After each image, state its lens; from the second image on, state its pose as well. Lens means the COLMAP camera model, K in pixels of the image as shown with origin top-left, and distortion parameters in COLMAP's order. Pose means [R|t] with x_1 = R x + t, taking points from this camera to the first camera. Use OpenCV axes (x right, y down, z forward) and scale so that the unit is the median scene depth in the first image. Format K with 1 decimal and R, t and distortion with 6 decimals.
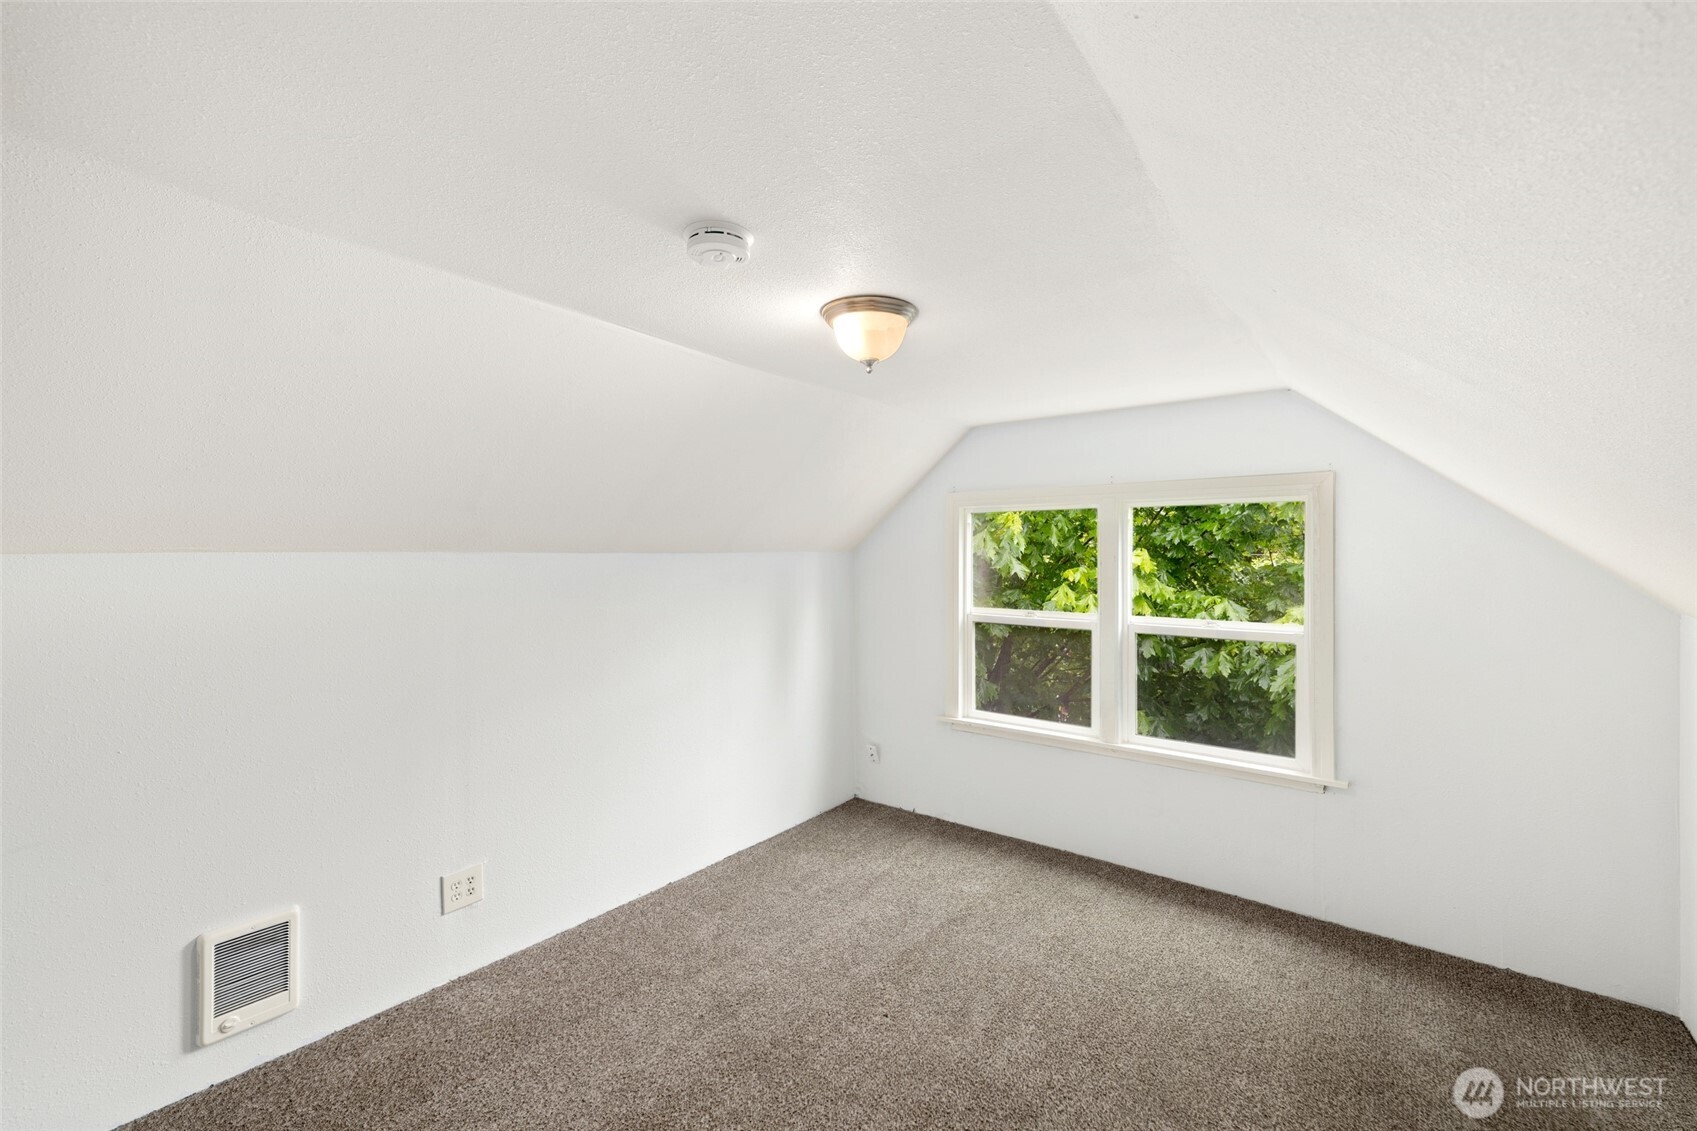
lens RADIAL K [[717.8, 0, 847.5], [0, 717.8, 548.5], [0, 0, 1]] dist [0.005704, 0.000683]
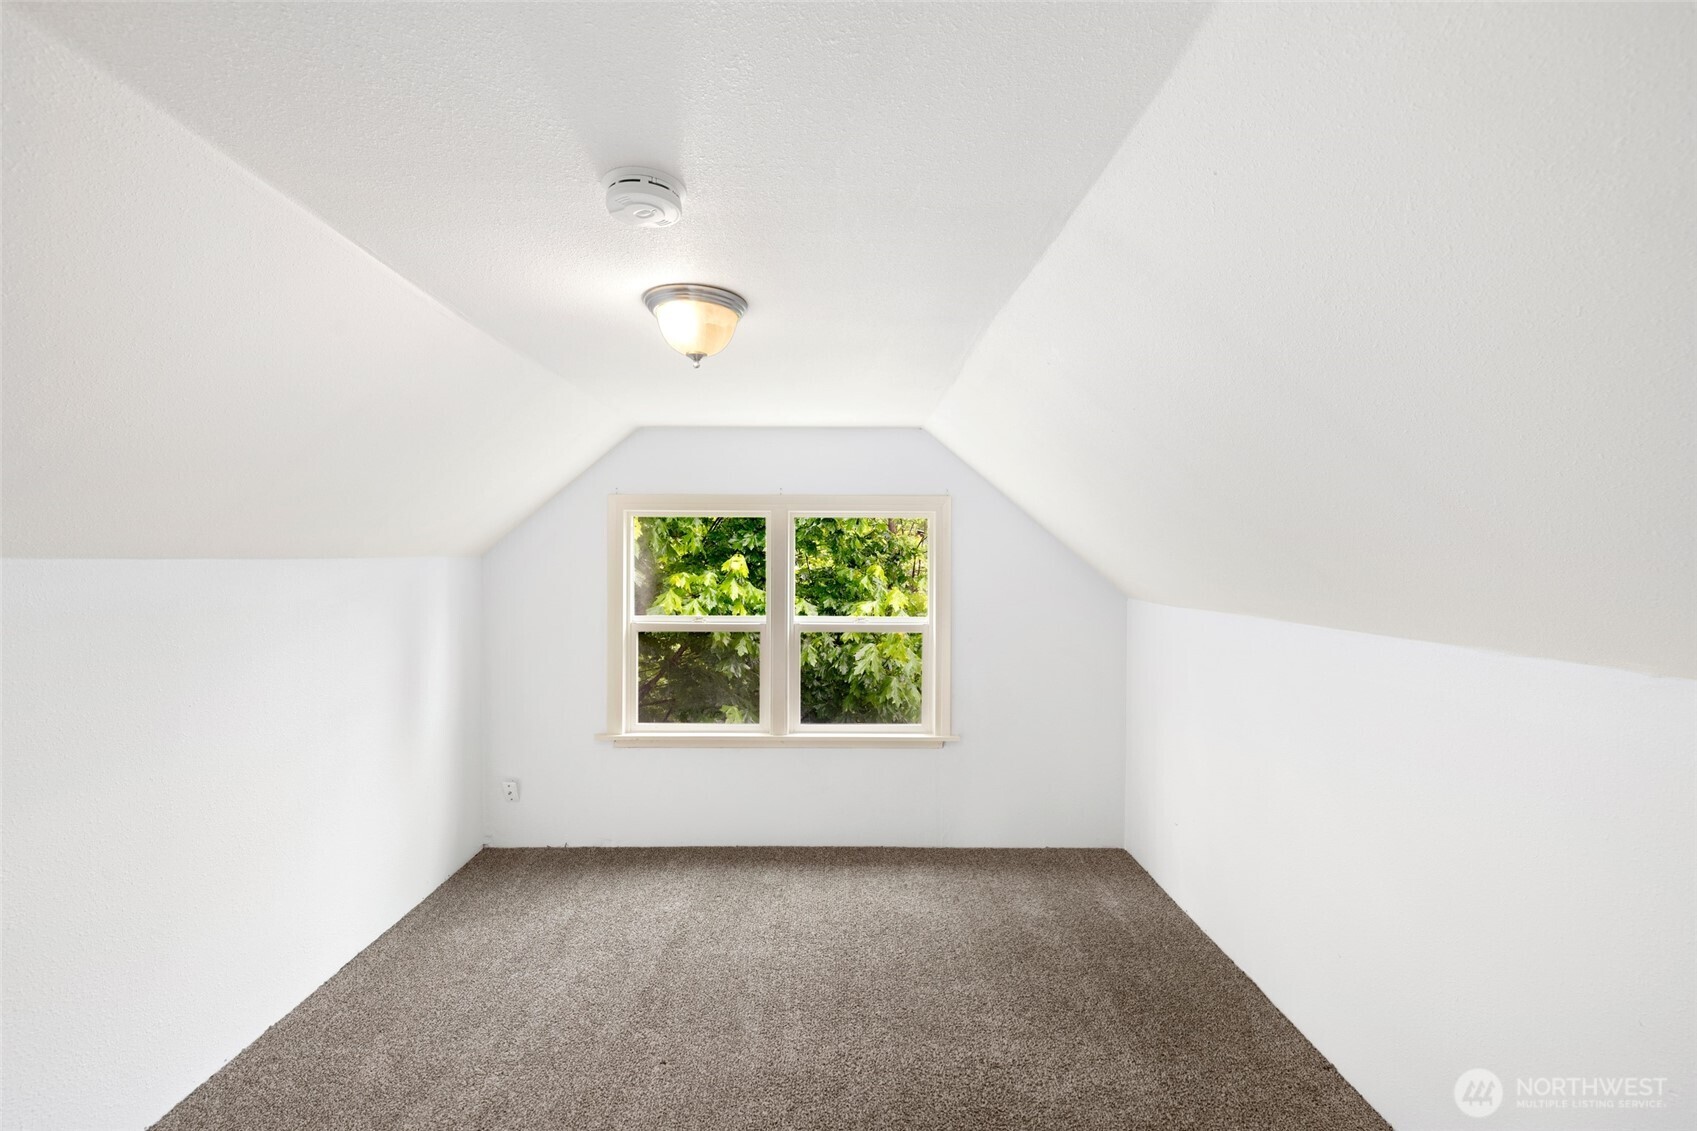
lens RADIAL K [[723.6, 0, 844.9], [0, 723.6, 544.1], [0, 0, 1]] dist [0.000207, 0.000237]
pose [[0.782499, 0.014692, 0.622478, -0.237870], [-0.007455, 0.999871, -0.014228, -0.001696], [-0.622607, 0.006493, 0.782508, 0.085673]]
